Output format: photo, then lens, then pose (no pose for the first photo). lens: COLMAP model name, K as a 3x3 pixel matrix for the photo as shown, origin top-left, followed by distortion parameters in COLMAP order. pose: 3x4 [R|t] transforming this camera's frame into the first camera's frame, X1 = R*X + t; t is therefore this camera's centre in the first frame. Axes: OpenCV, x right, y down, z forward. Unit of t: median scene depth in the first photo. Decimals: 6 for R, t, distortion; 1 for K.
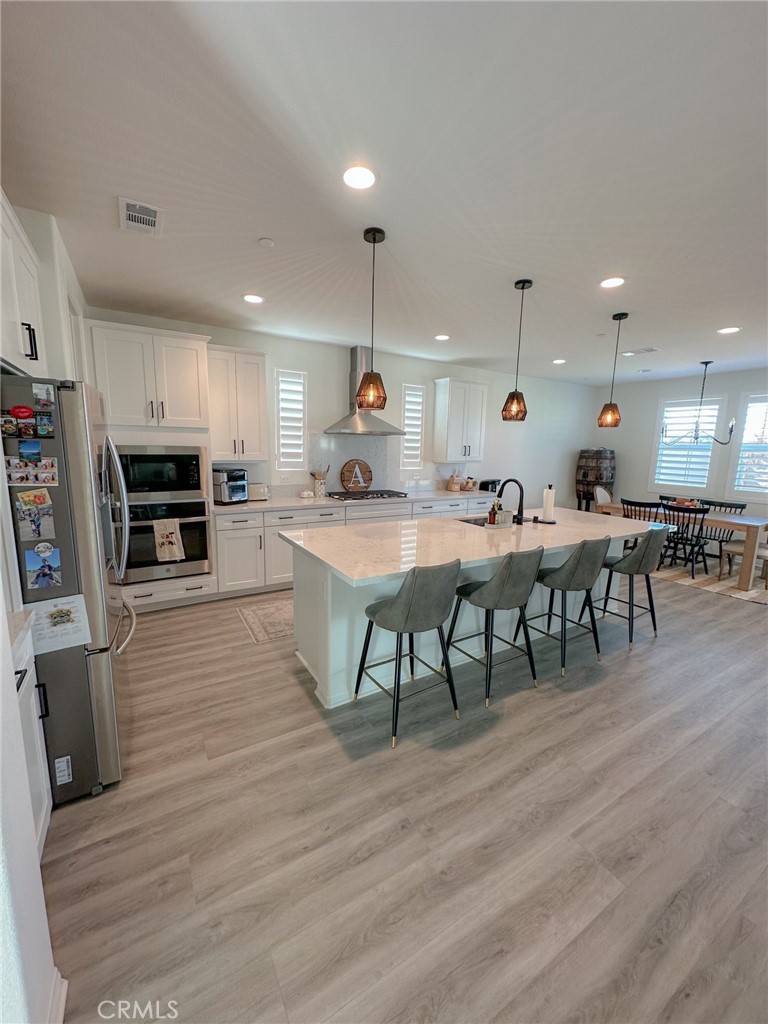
lens RADIAL K [[407.3, 0, 385.0], [0, 407.3, 512.9], [0, 0, 1]] dist [-0.002456, 0.000870]
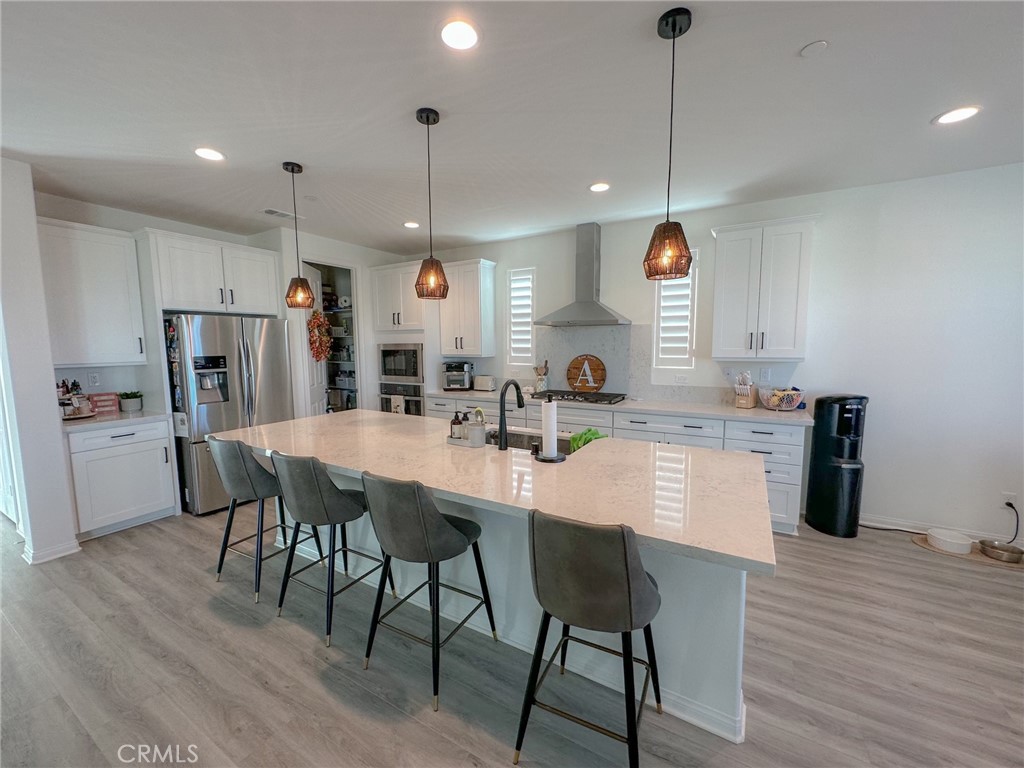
lens RADIAL K [[407.3, 0, 512.5], [0, 407.3, 384.9], [0, 0, 1]] dist [-0.002456, 0.000870]
pose [[0.478216, 0.066997, -0.875683, 0.897645], [-0.124259, 0.992217, 0.008054, -0.082103], [0.869407, 0.104960, 0.482819, 0.673824]]
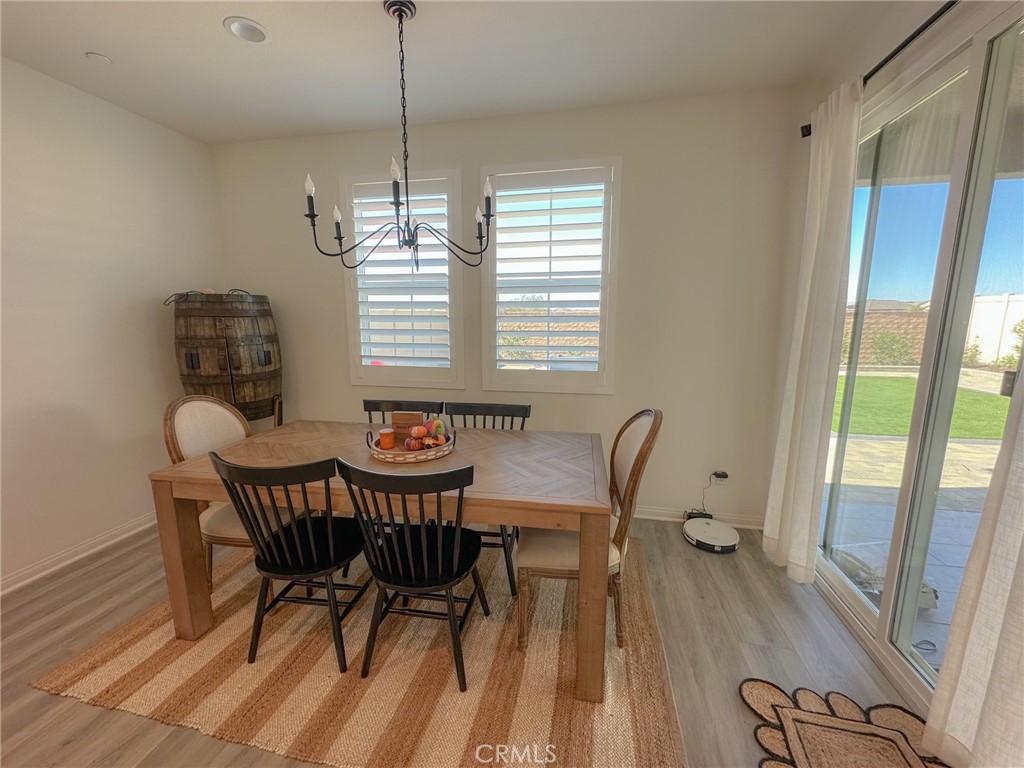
lens RADIAL K [[407.3, 0, 518.3], [0, 407.3, 387.5], [0, 0, 1]] dist [-0.002456, 0.000870]
pose [[0.670654, -0.145907, 0.727278, 0.331862], [0.130824, 0.988360, 0.077648, -0.046431], [-0.730143, 0.043070, 0.681936, 0.418374]]
